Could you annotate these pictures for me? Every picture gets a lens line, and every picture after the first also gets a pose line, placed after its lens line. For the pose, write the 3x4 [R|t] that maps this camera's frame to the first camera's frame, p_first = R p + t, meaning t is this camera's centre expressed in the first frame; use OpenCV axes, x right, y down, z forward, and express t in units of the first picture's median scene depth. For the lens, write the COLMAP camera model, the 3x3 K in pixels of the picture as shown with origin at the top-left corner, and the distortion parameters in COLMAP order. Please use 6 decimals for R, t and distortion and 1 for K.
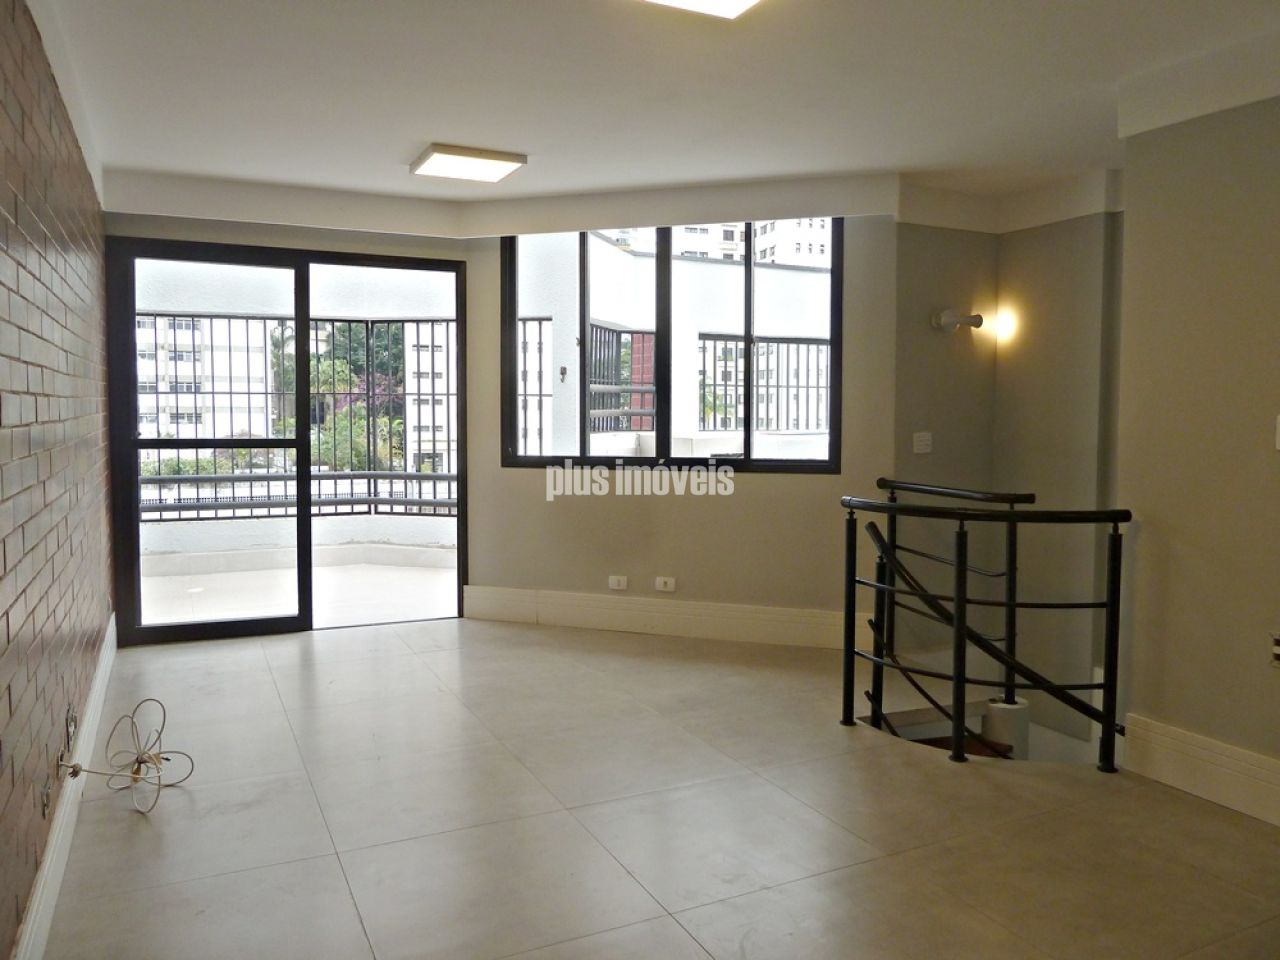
lens RADIAL K [[950.0, 0, 648.2], [0, 950.0, 471.7], [0, 0, 1]] dist [-0.021295, -0.004929]
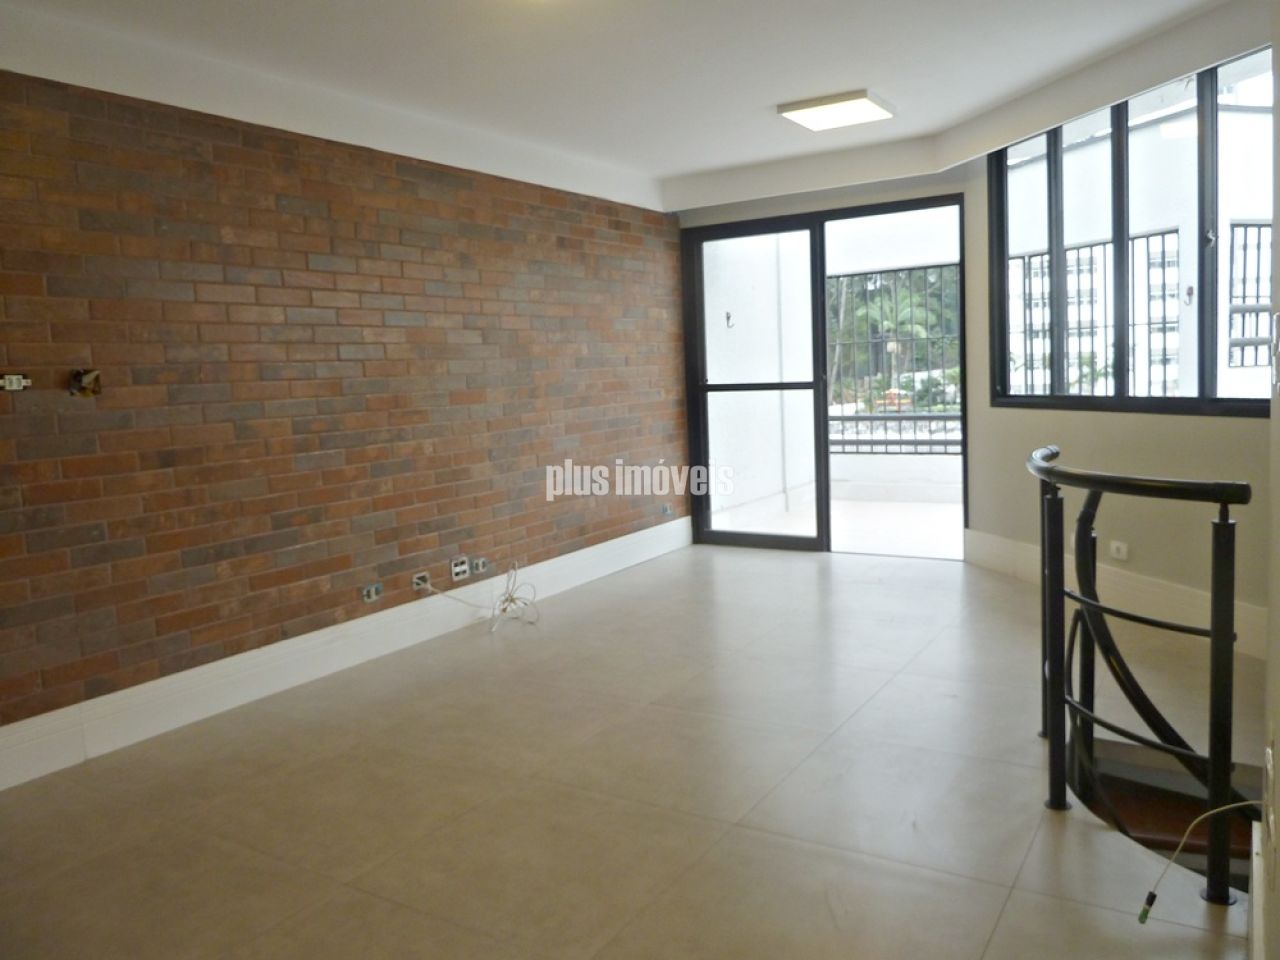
lens RADIAL K [[950.0, 0, 648.2], [0, 950.0, 471.7], [0, 0, 1]] dist [-0.021295, -0.004929]
pose [[0.506988, 0.060690, -0.859814, 0.682922], [-0.006061, 0.997744, 0.066852, -0.002121], [0.861932, -0.028682, 0.506212, 0.338596]]
